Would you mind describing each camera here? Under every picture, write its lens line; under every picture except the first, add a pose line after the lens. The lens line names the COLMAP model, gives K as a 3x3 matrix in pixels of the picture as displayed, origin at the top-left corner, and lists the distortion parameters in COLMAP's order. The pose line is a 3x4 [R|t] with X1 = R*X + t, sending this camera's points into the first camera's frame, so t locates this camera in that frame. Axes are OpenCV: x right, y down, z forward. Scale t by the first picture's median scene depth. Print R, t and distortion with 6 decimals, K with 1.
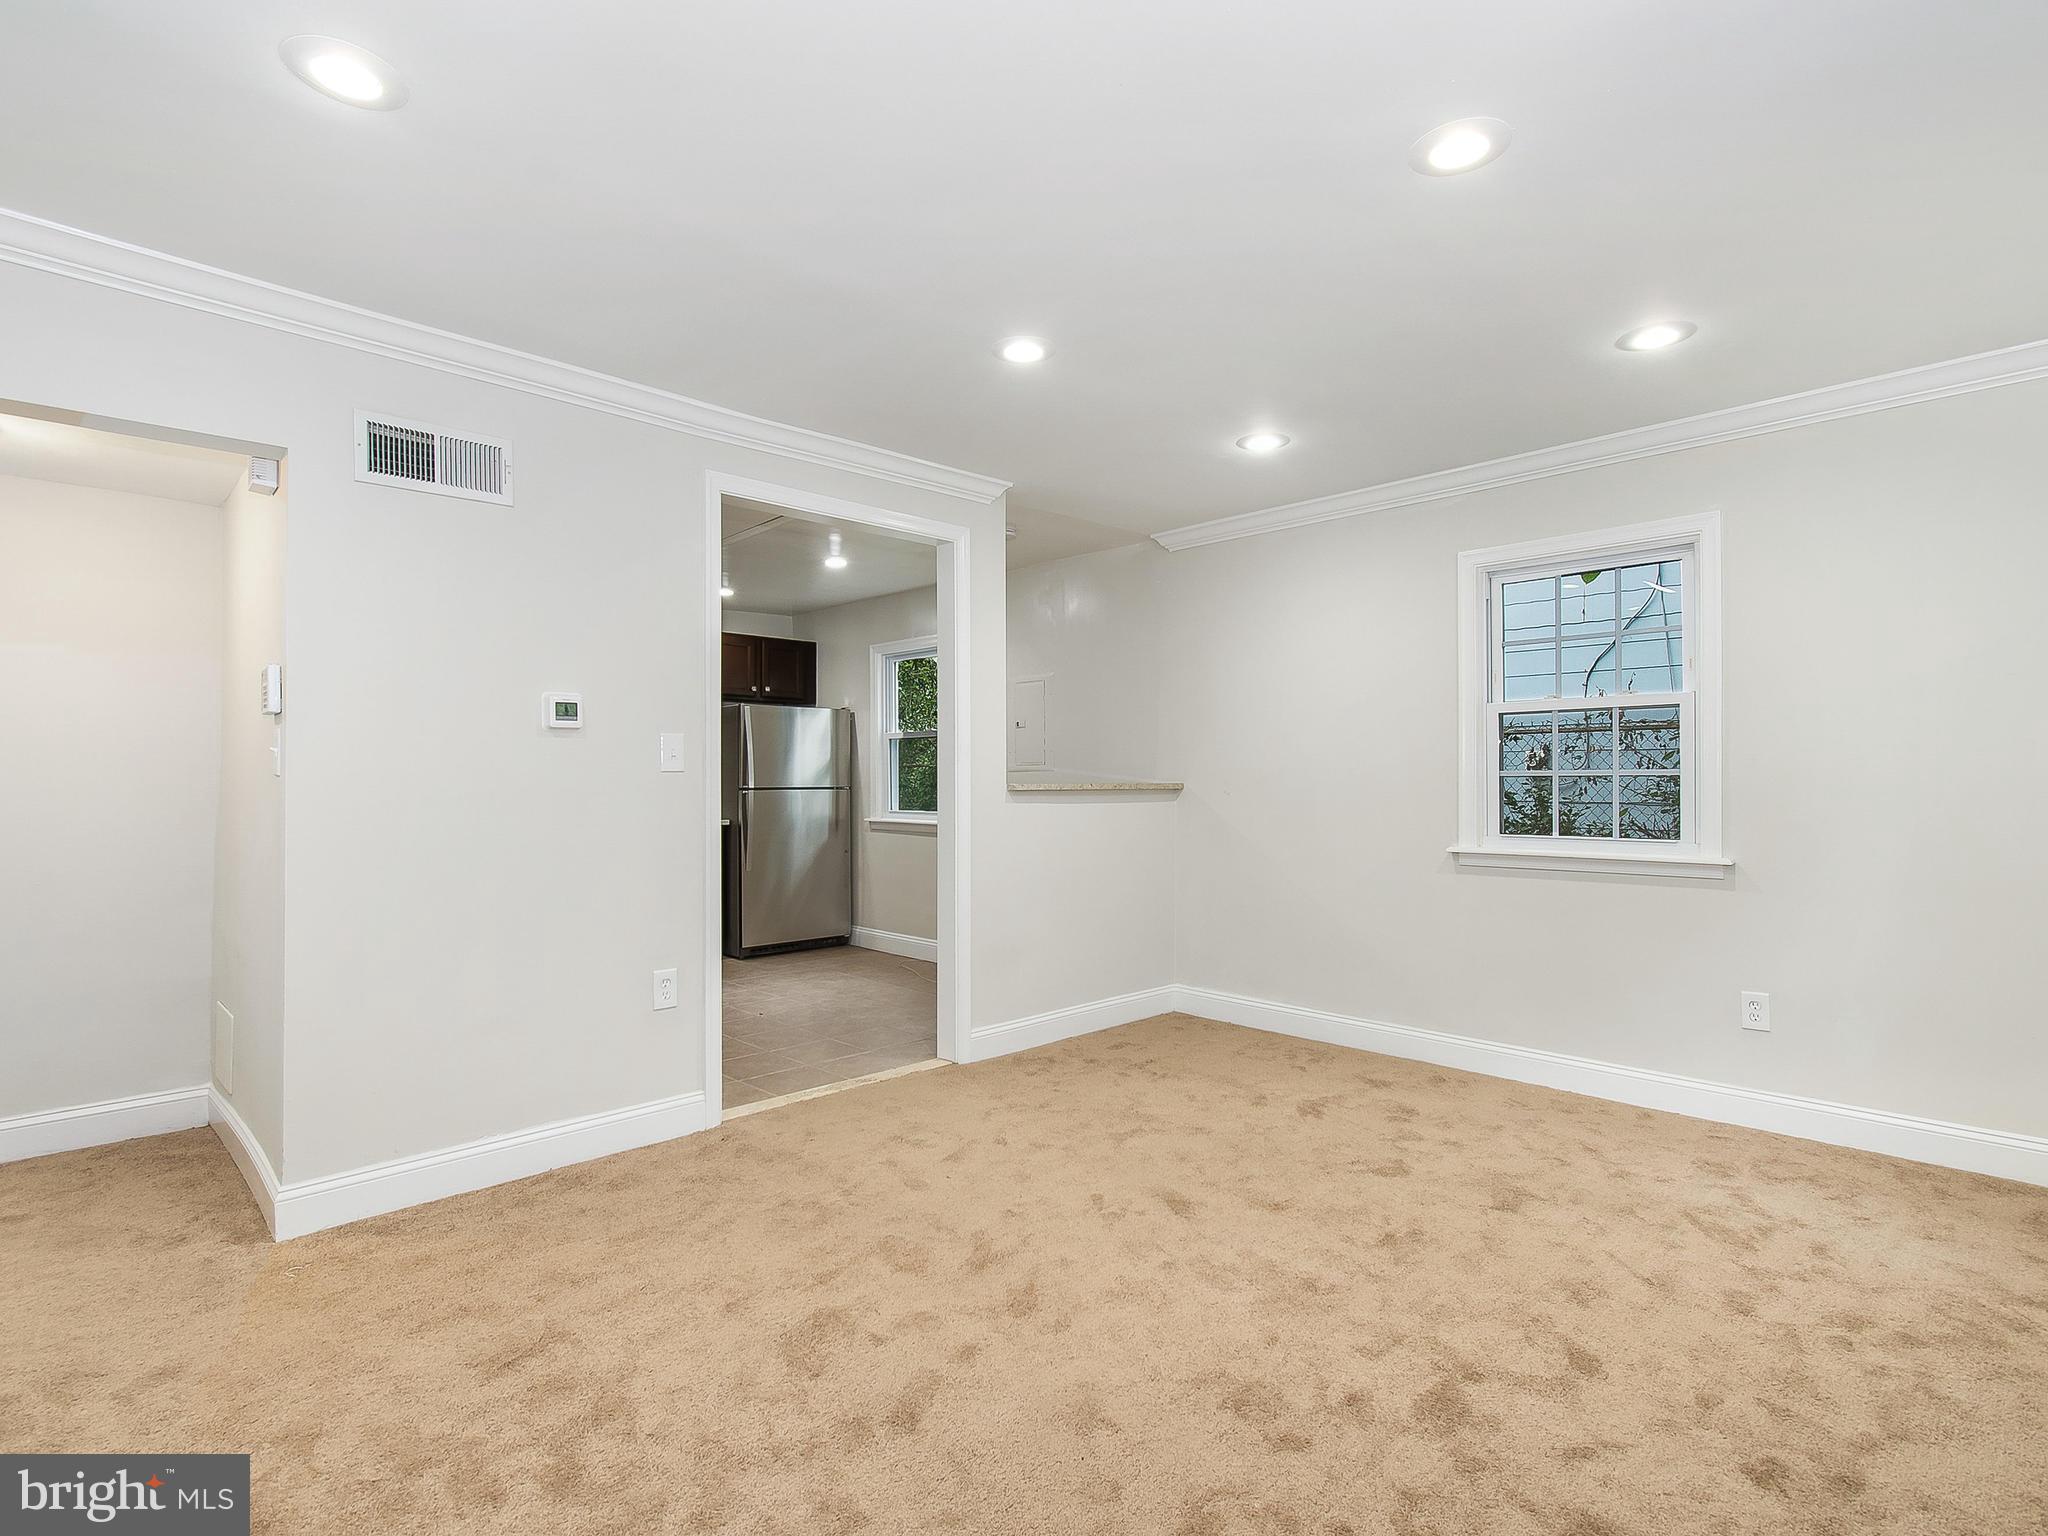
lens RADIAL K [[1007.3, 0, 1043.6], [0, 1007.3, 797.2], [0, 0, 1]] dist [-0.000374, -0.000028]
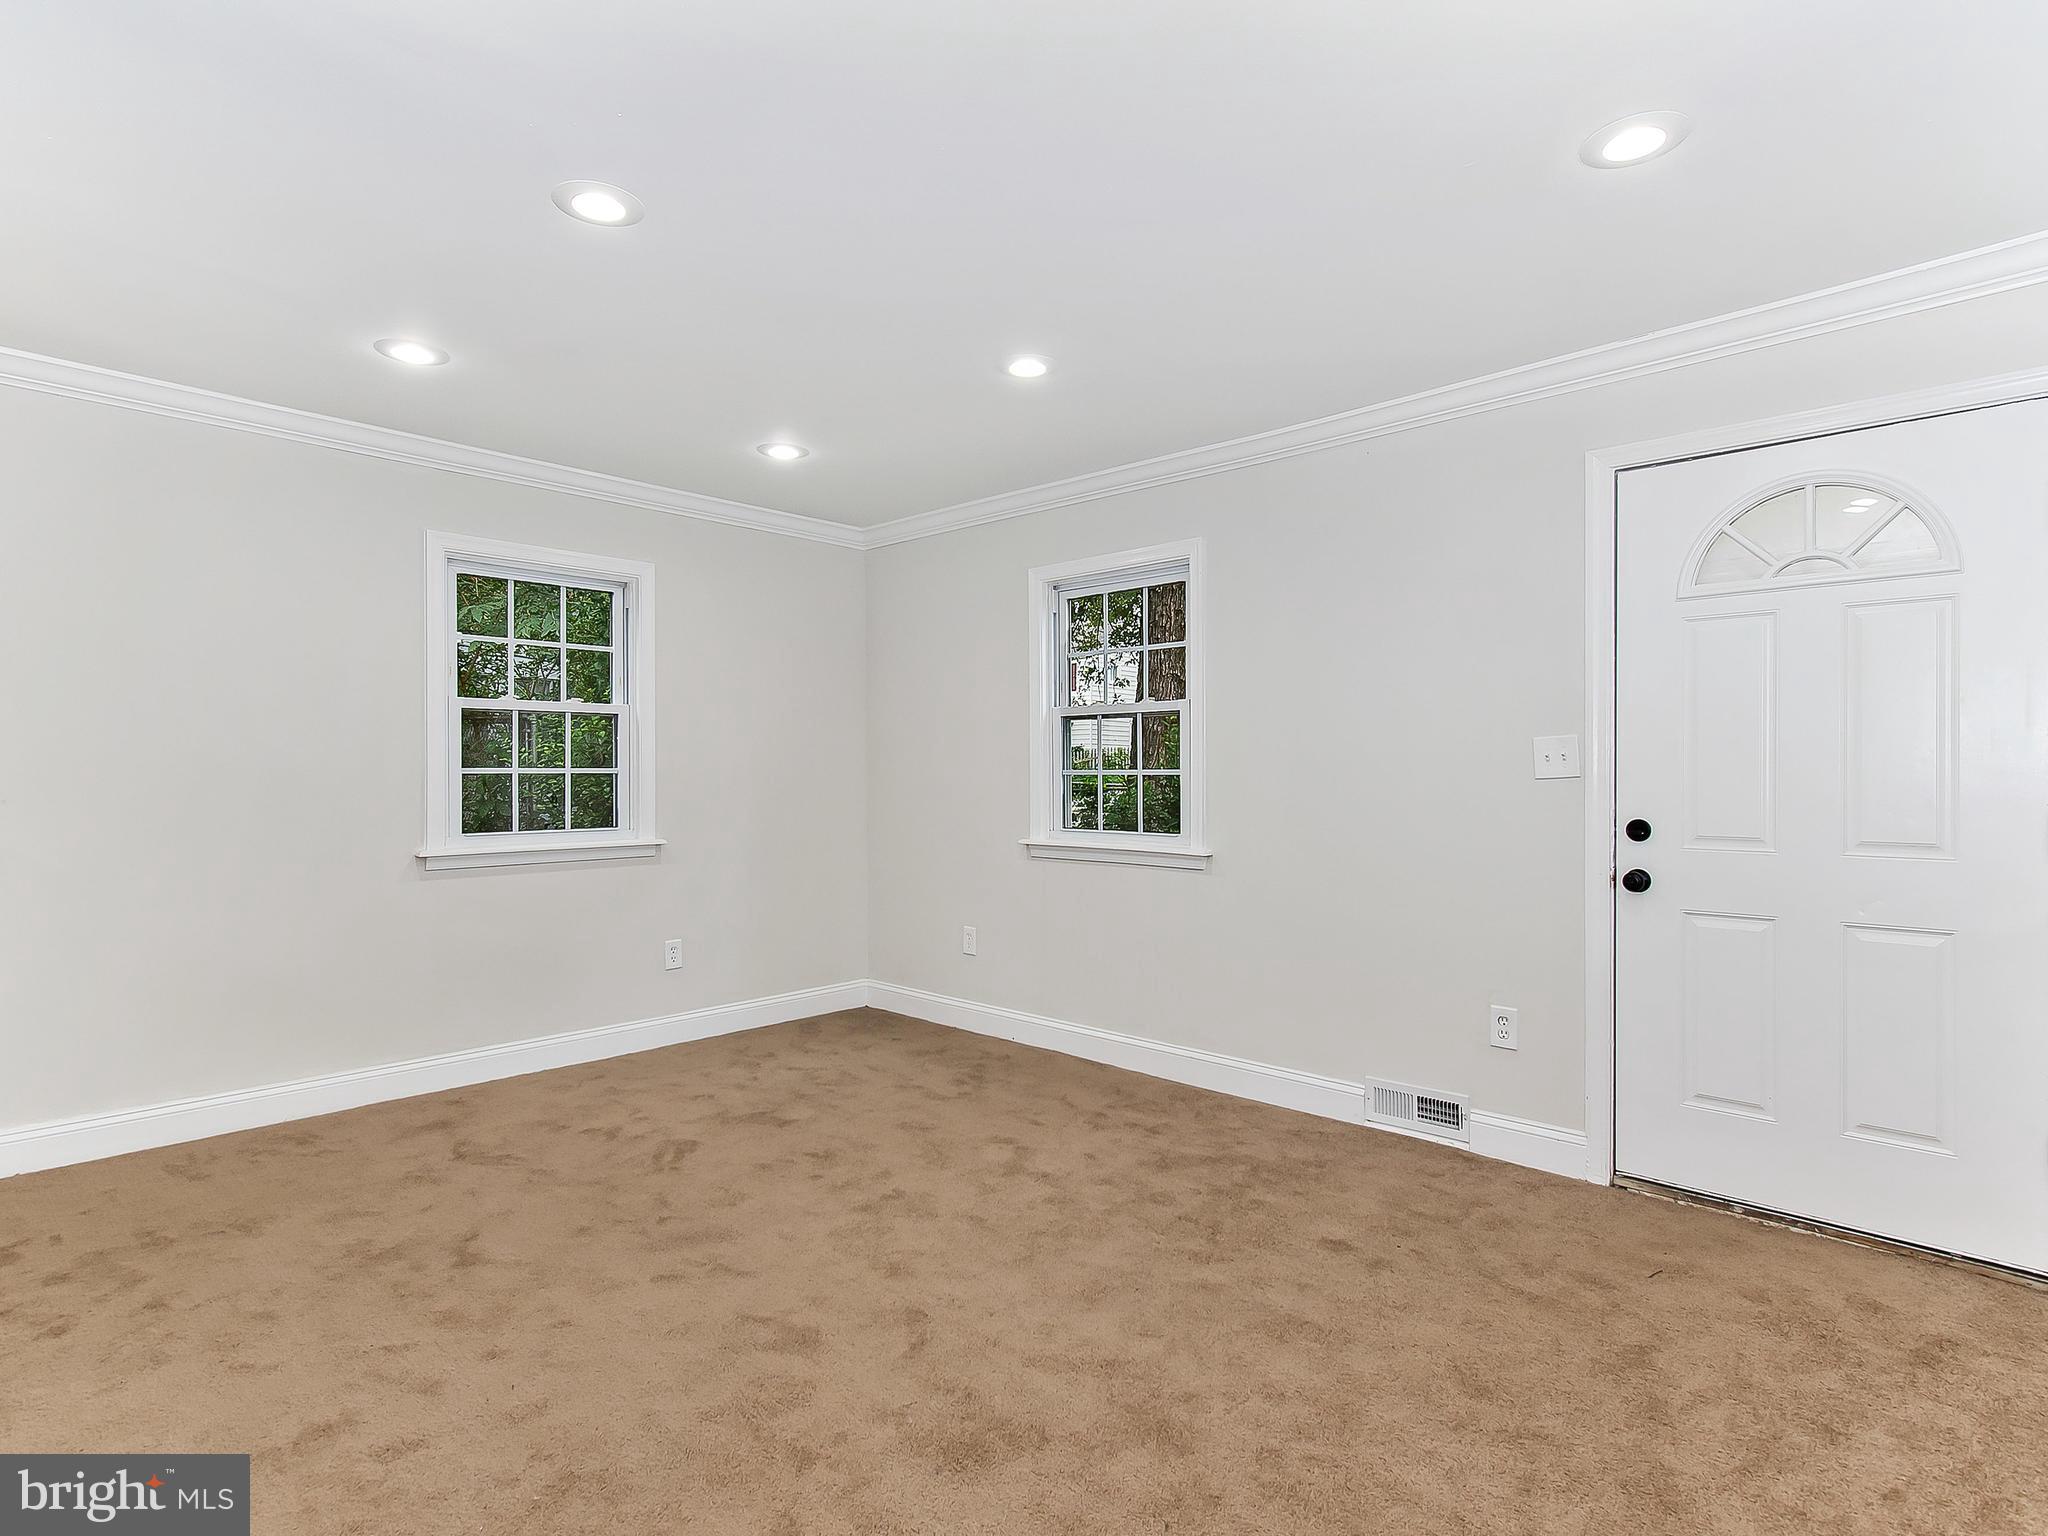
lens RADIAL K [[1032.9, 0, 1027.5], [0, 1032.9, 773.2], [0, 0, 1]] dist [0.001882, -0.001005]
pose [[-0.023417, 0.003887, 0.999718, -0.709056], [0.012937, 0.999910, -0.003585, -0.013448], [-0.999642, 0.012849, -0.023465, 0.621946]]
